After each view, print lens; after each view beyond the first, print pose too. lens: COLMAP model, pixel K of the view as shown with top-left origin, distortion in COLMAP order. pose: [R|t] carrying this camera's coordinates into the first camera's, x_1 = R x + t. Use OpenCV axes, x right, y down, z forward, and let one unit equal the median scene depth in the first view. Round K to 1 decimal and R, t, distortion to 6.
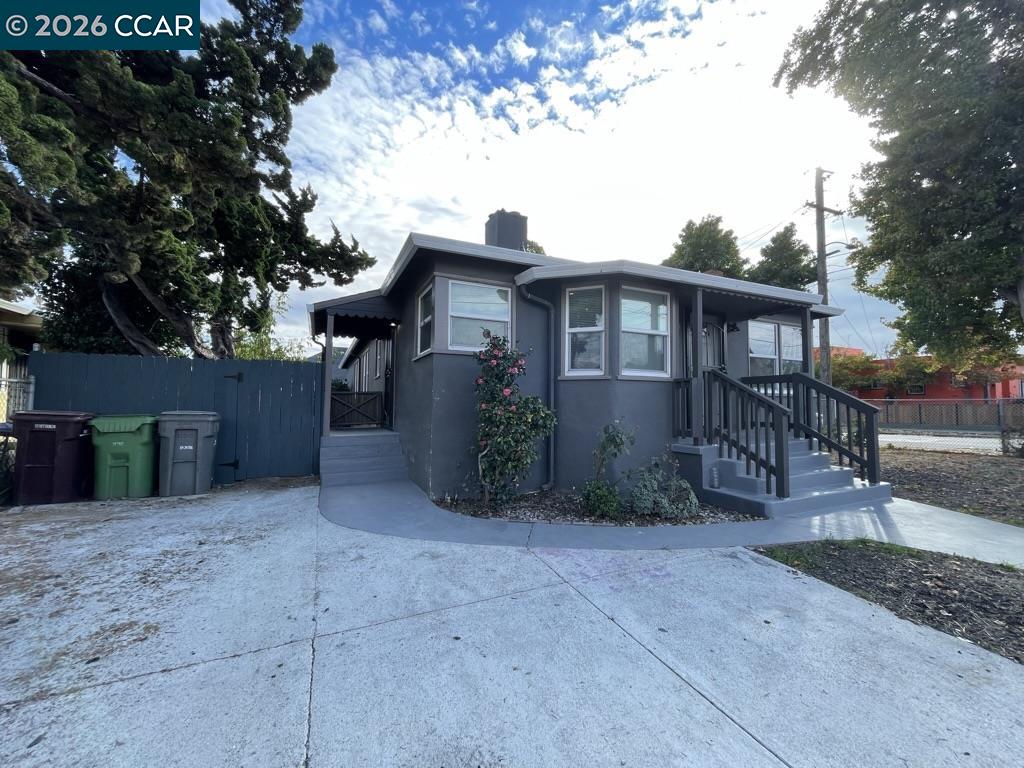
lens RADIAL K [[398.8, 0, 512.0], [0, 398.8, 384.0], [0, 0, 1]] dist [-0.000643, 0.000017]
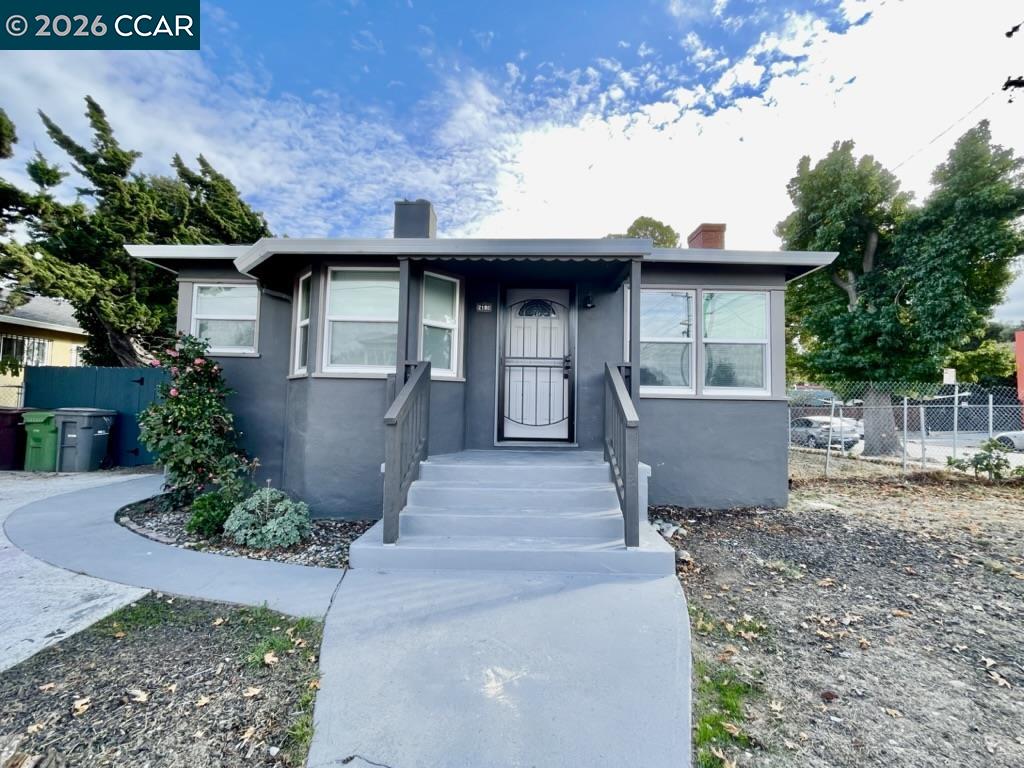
lens RADIAL K [[415.4, 0, 512.0], [0, 415.4, 384.0], [0, 0, 1]] dist [-0.003366, 0.000067]
pose [[0.906170, -0.010984, -0.422771, 0.704180], [0.008266, 0.999932, -0.008262, 0.008631], [0.422833, 0.003993, 0.906199, 0.256129]]
